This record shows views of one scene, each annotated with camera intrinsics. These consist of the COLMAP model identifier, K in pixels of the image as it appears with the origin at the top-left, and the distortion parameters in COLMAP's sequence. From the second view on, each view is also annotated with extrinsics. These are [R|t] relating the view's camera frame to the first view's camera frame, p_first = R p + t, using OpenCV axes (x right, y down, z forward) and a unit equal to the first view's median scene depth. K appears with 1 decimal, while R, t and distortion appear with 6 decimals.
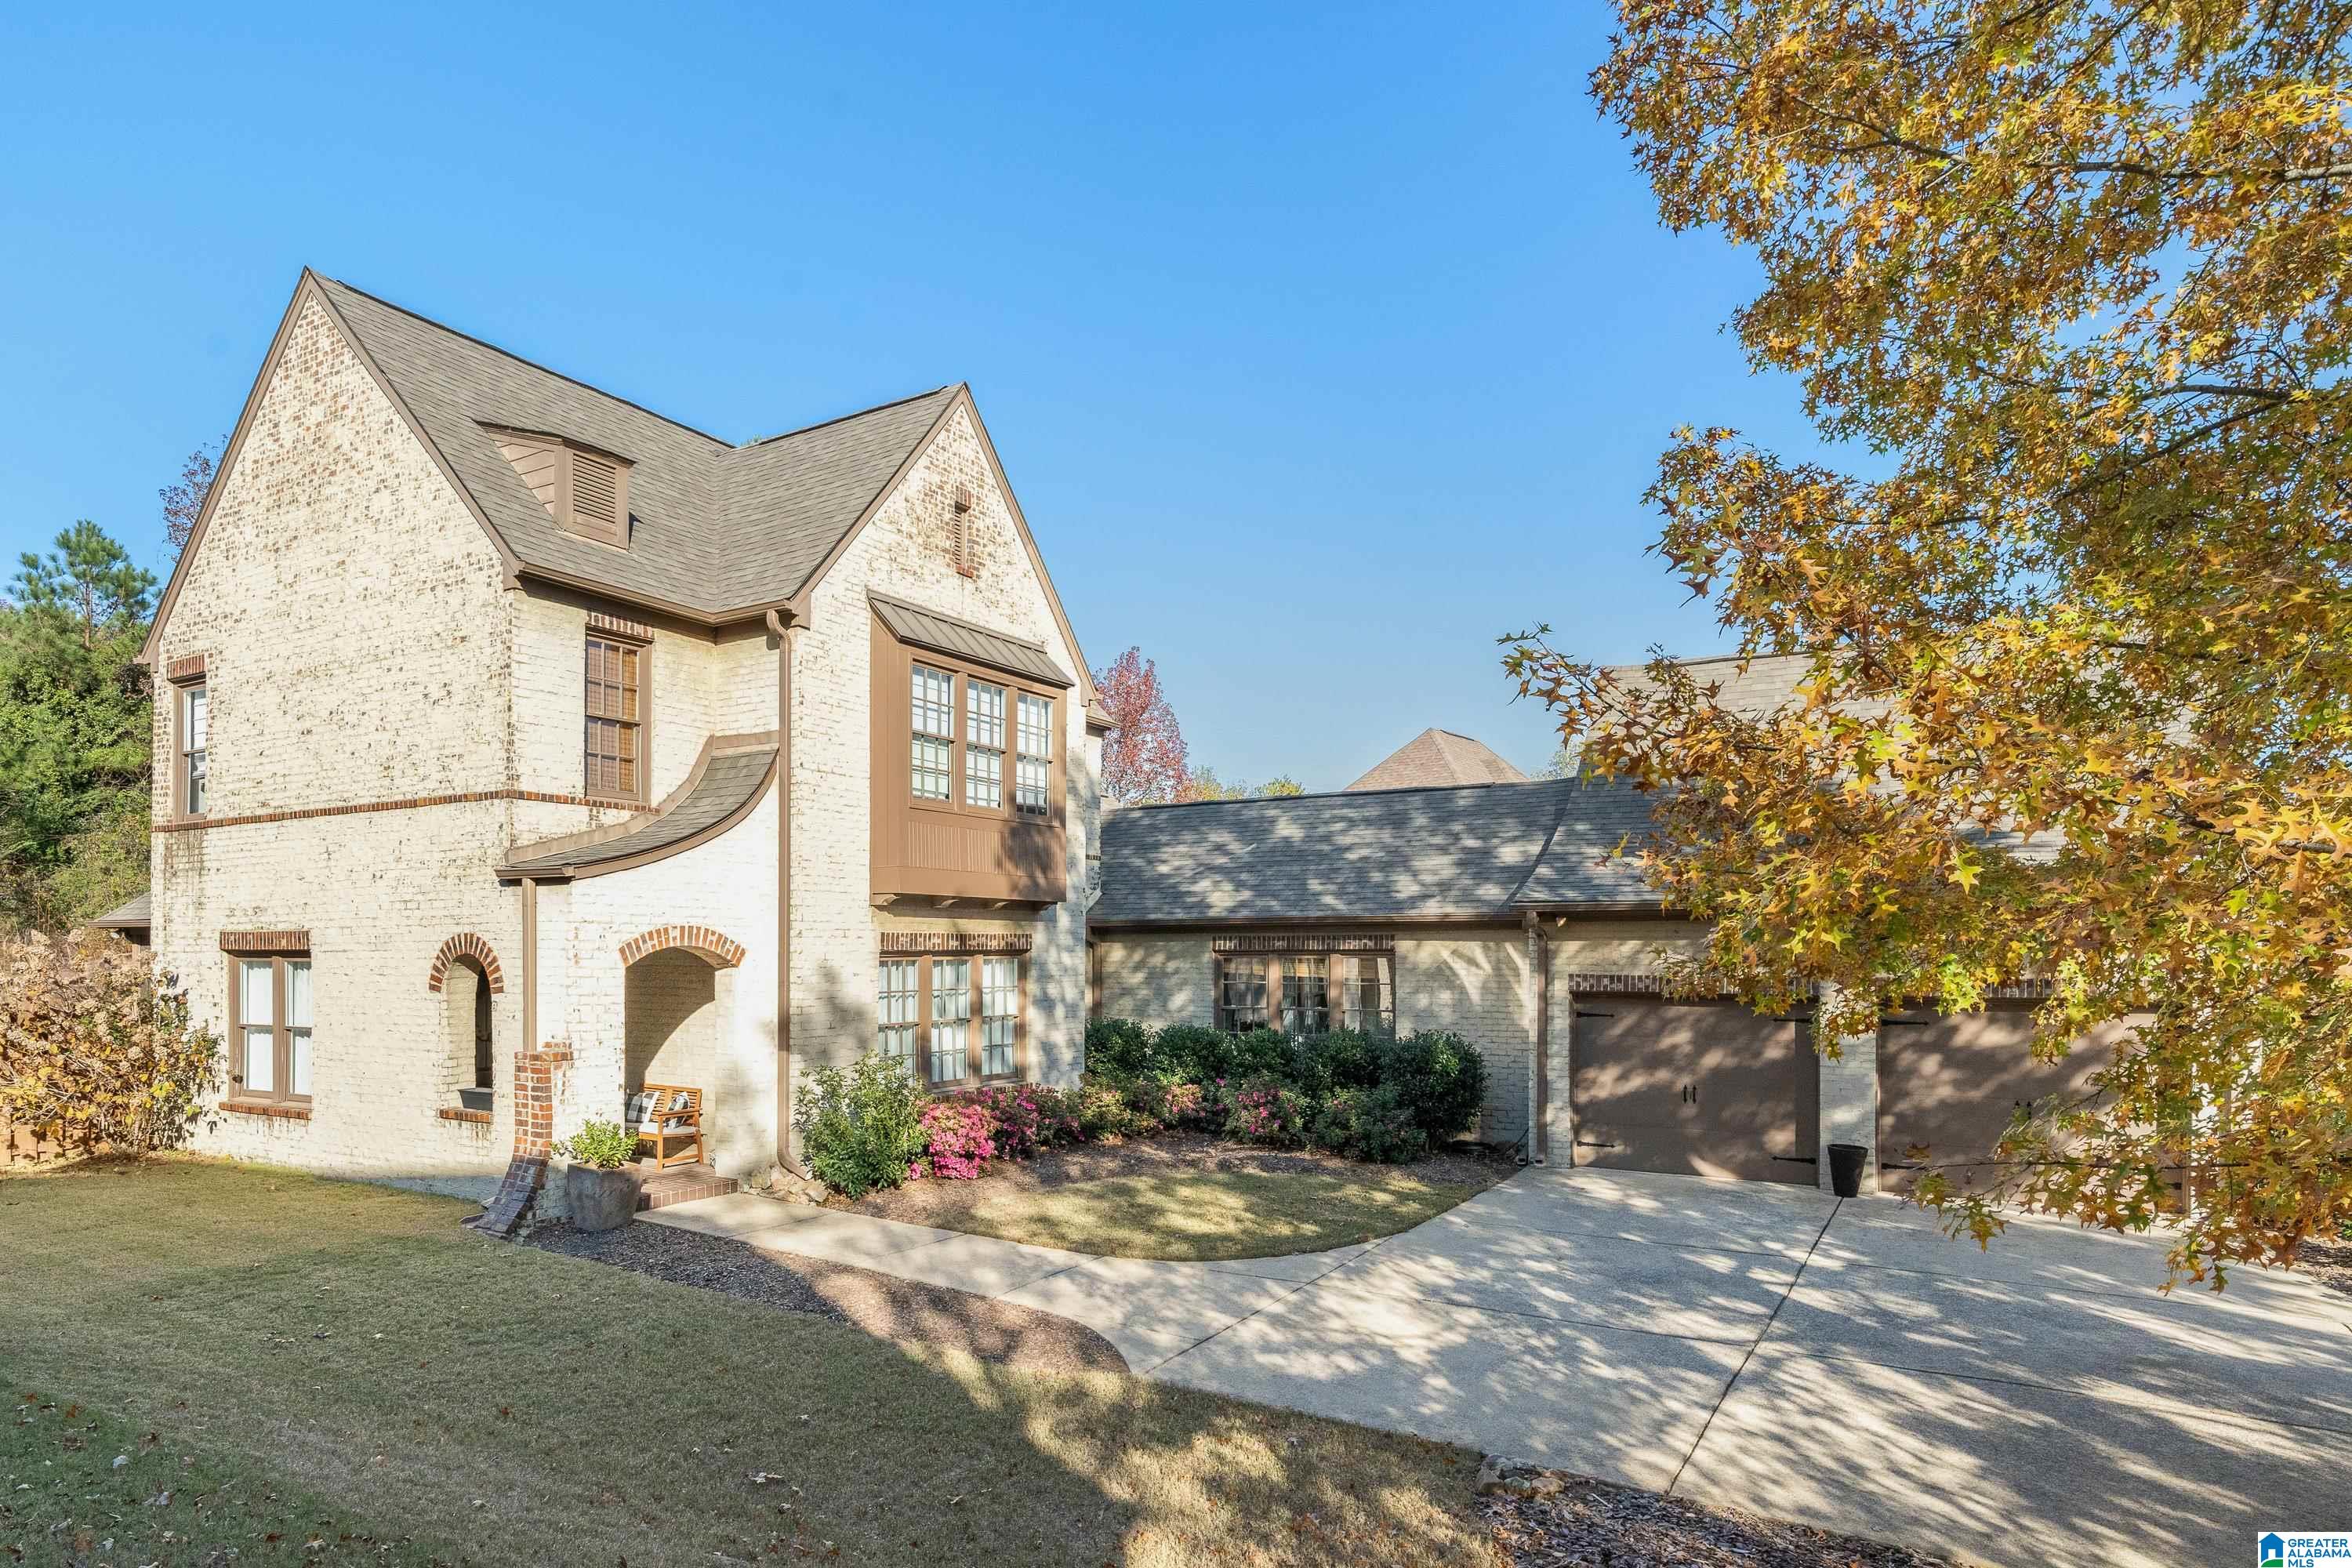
lens RADIAL K [[1341.5, 0, 1168.1], [0, 1341.5, 923.8], [0, 0, 1]] dist [-0.005485, 0.001861]
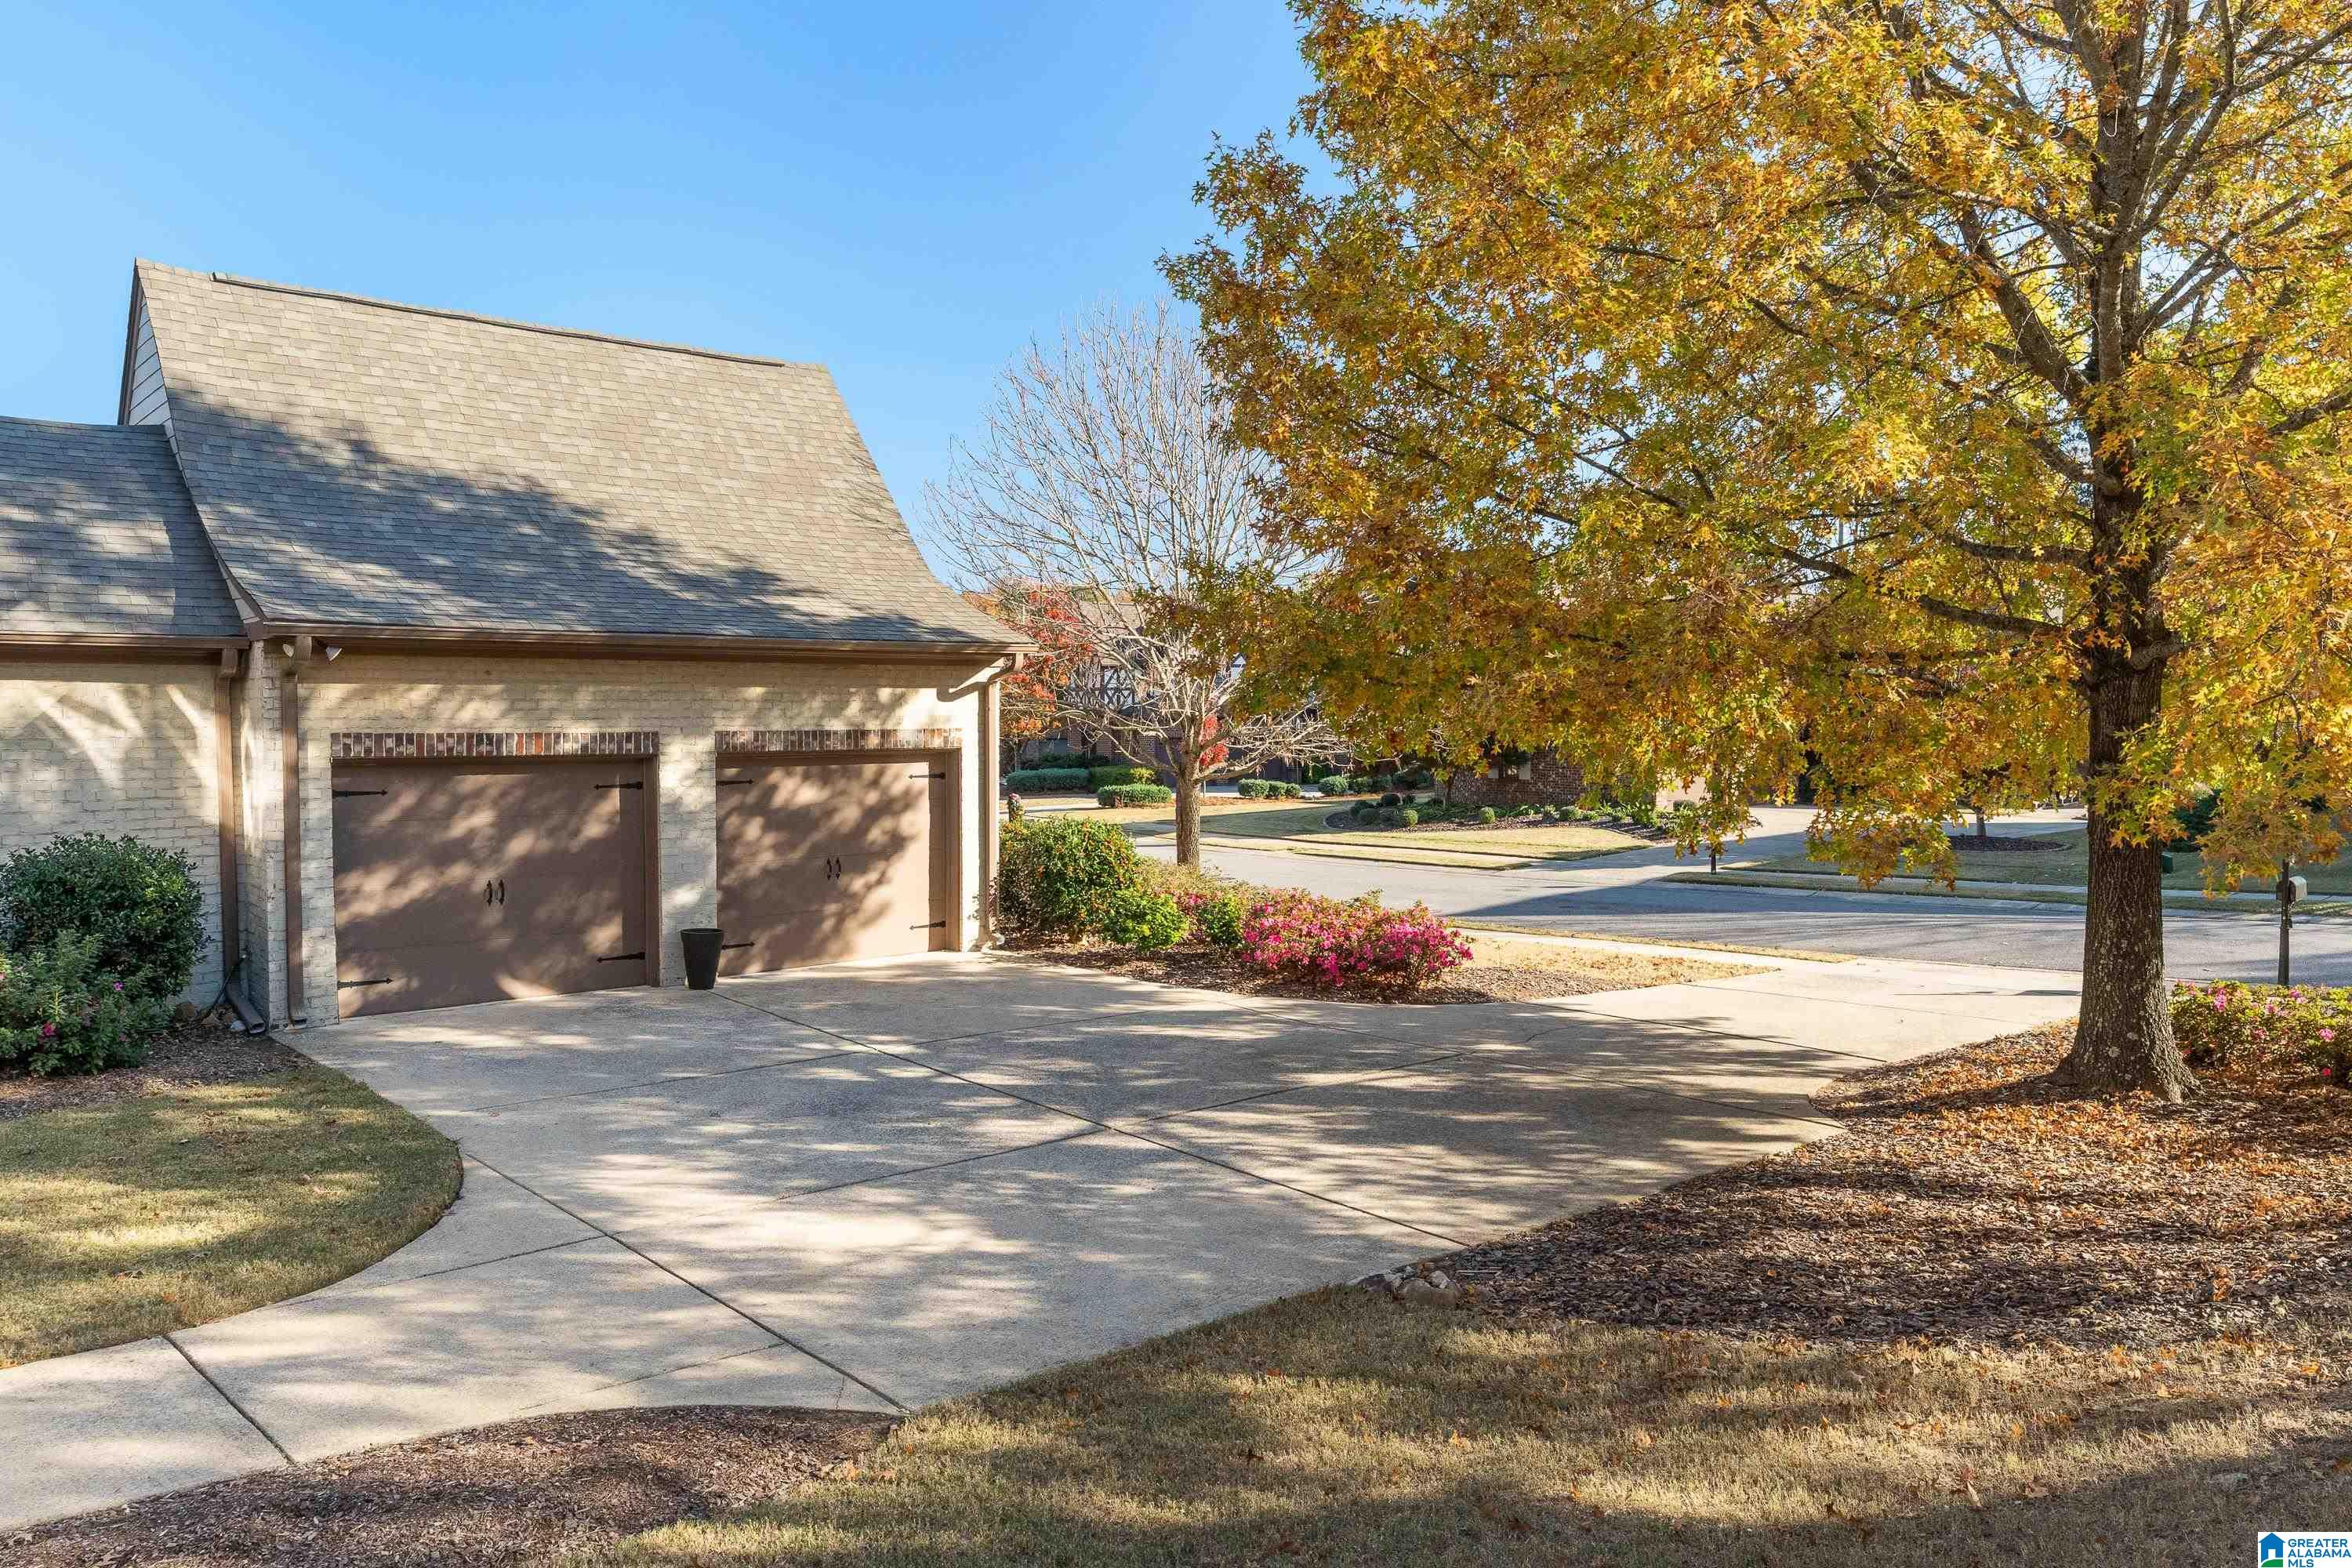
lens RADIAL K [[1629.9, 0, 1159.2], [0, 1629.9, 786.3], [0, 0, 1]] dist [-0.001942, 0.000681]
pose [[0.312808, -0.039954, 0.948976, -0.356809], [-0.018336, 0.998675, 0.048090, 0.018311], [-0.949639, -0.032443, 0.311661, 0.381766]]
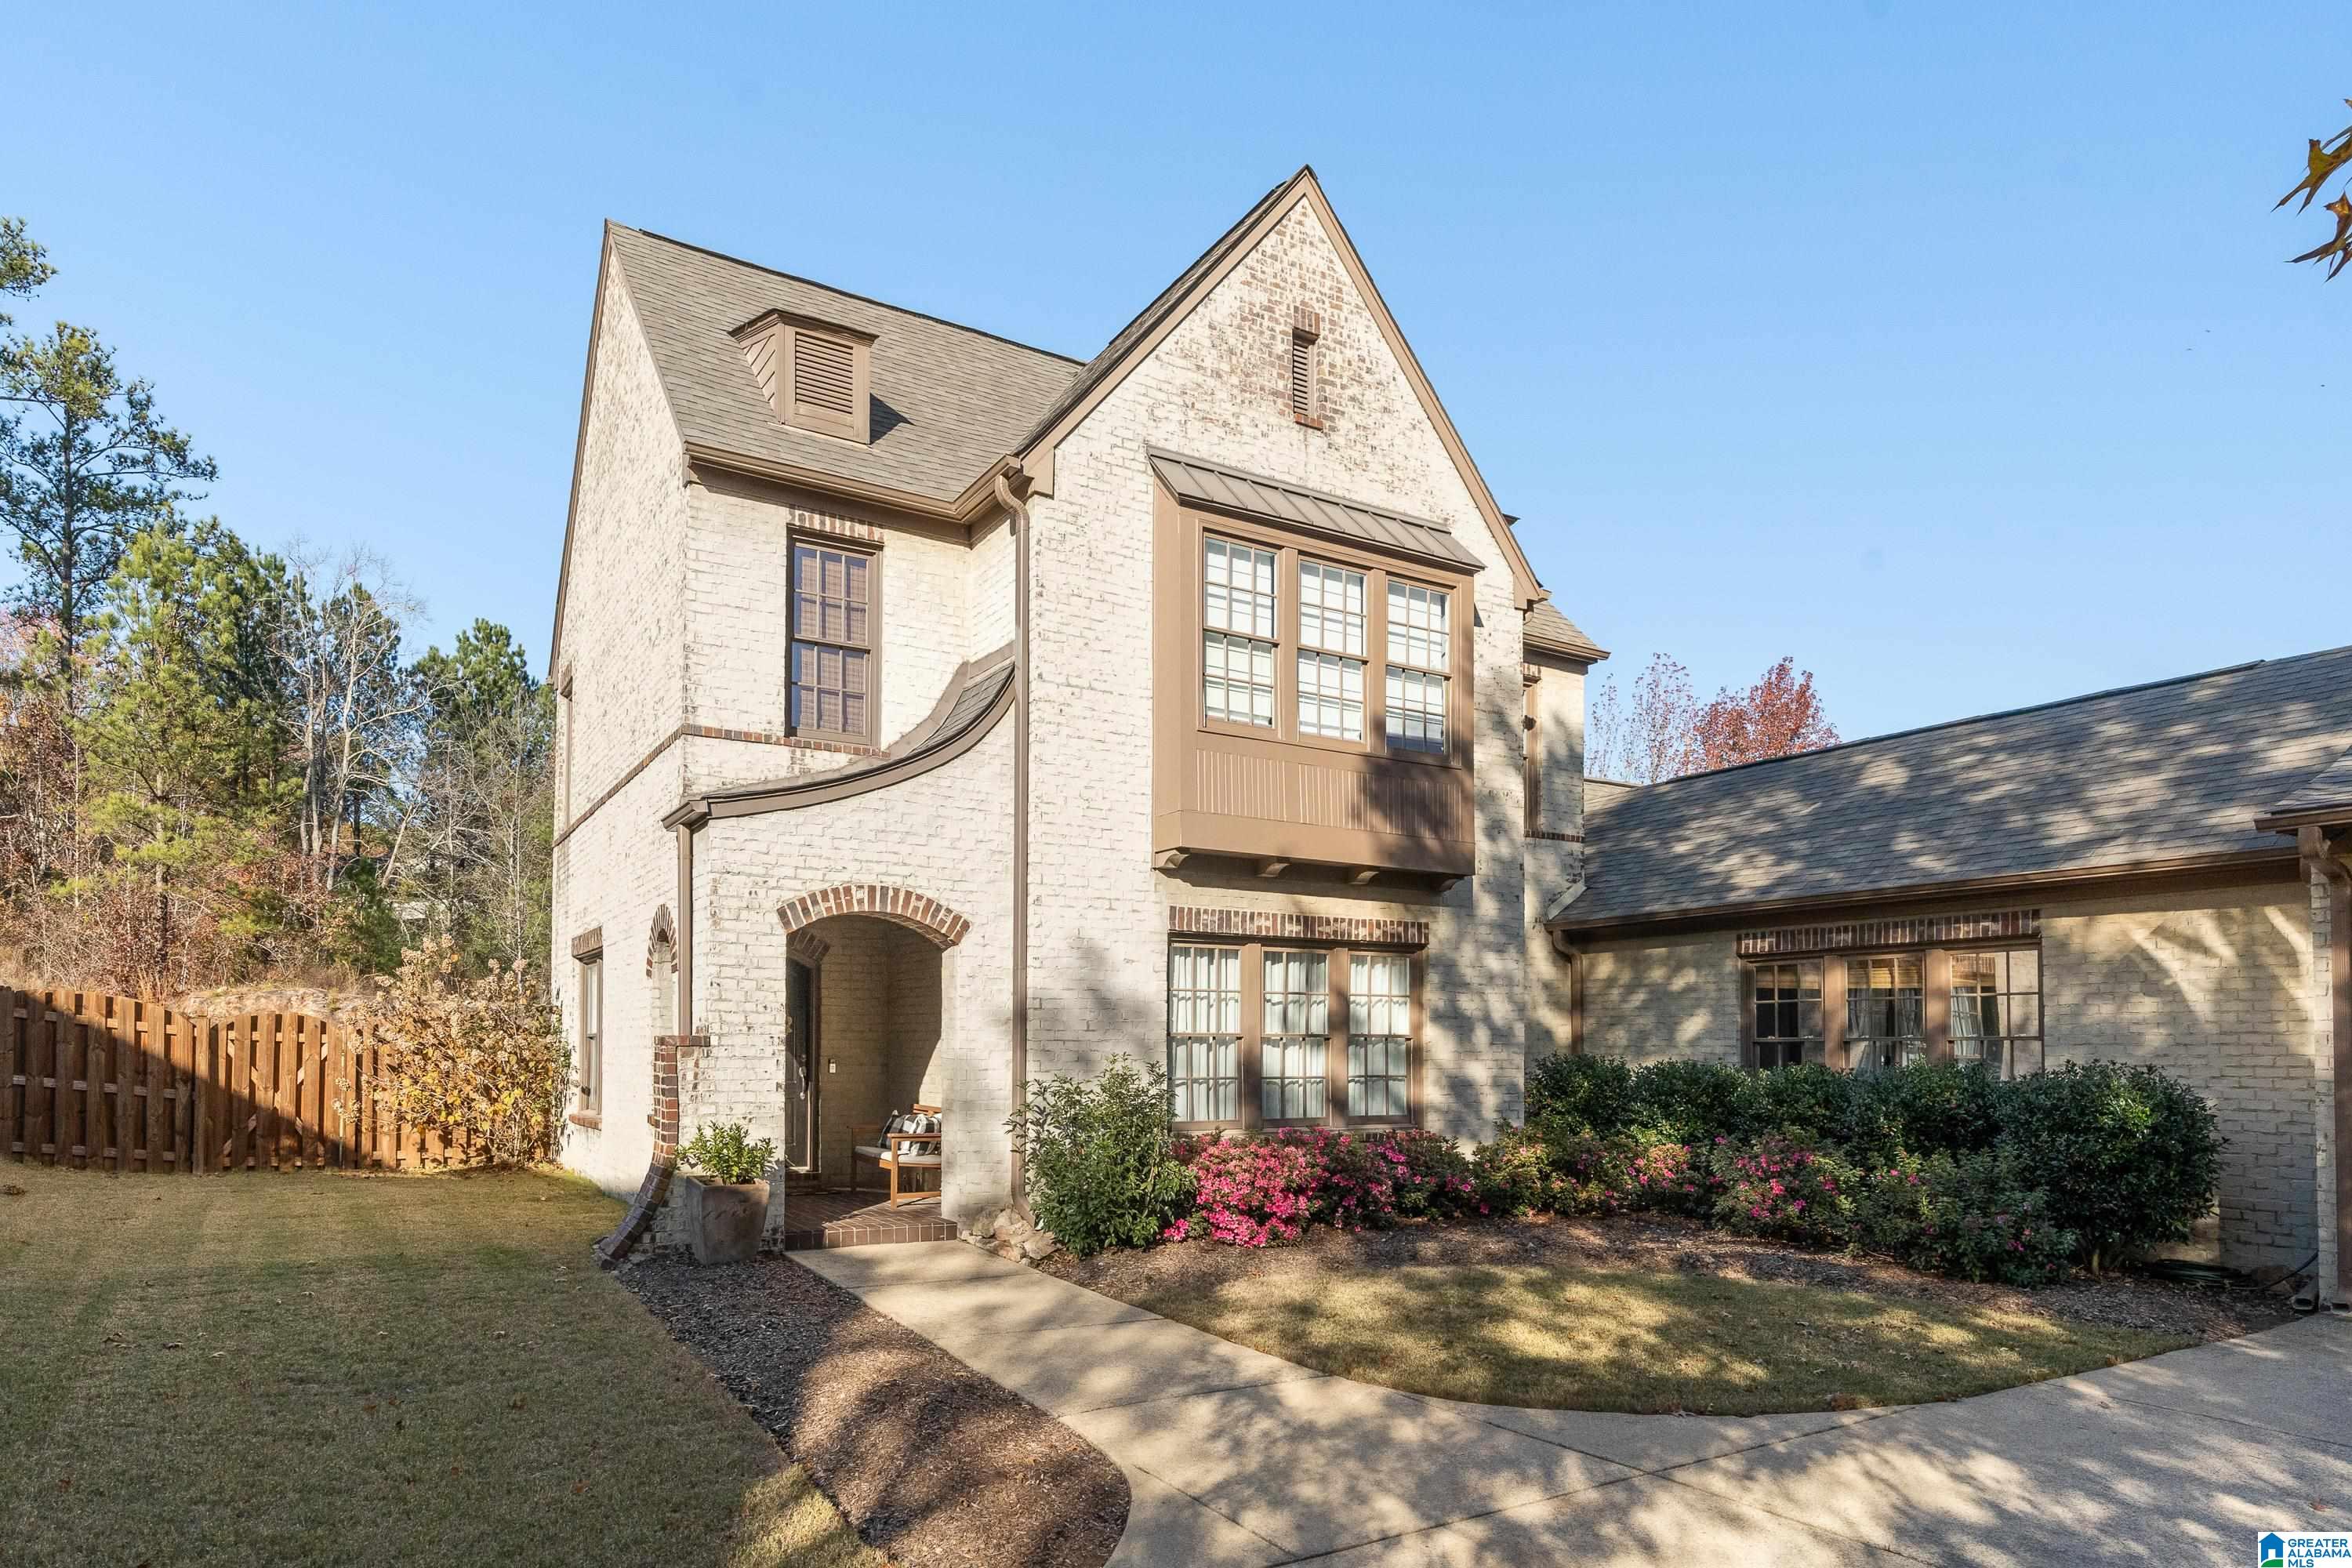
lens RADIAL K [[1380.7, 0, 1151.1], [0, 1380.7, 996.0], [0, 0, 1]] dist [0.001591, 0.001998]
pose [[0.877093, -0.014085, -0.480114, 0.135427], [0.003117, 0.999716, -0.023634, 0.071130], [0.480310, 0.019233, 0.876888, 0.317860]]
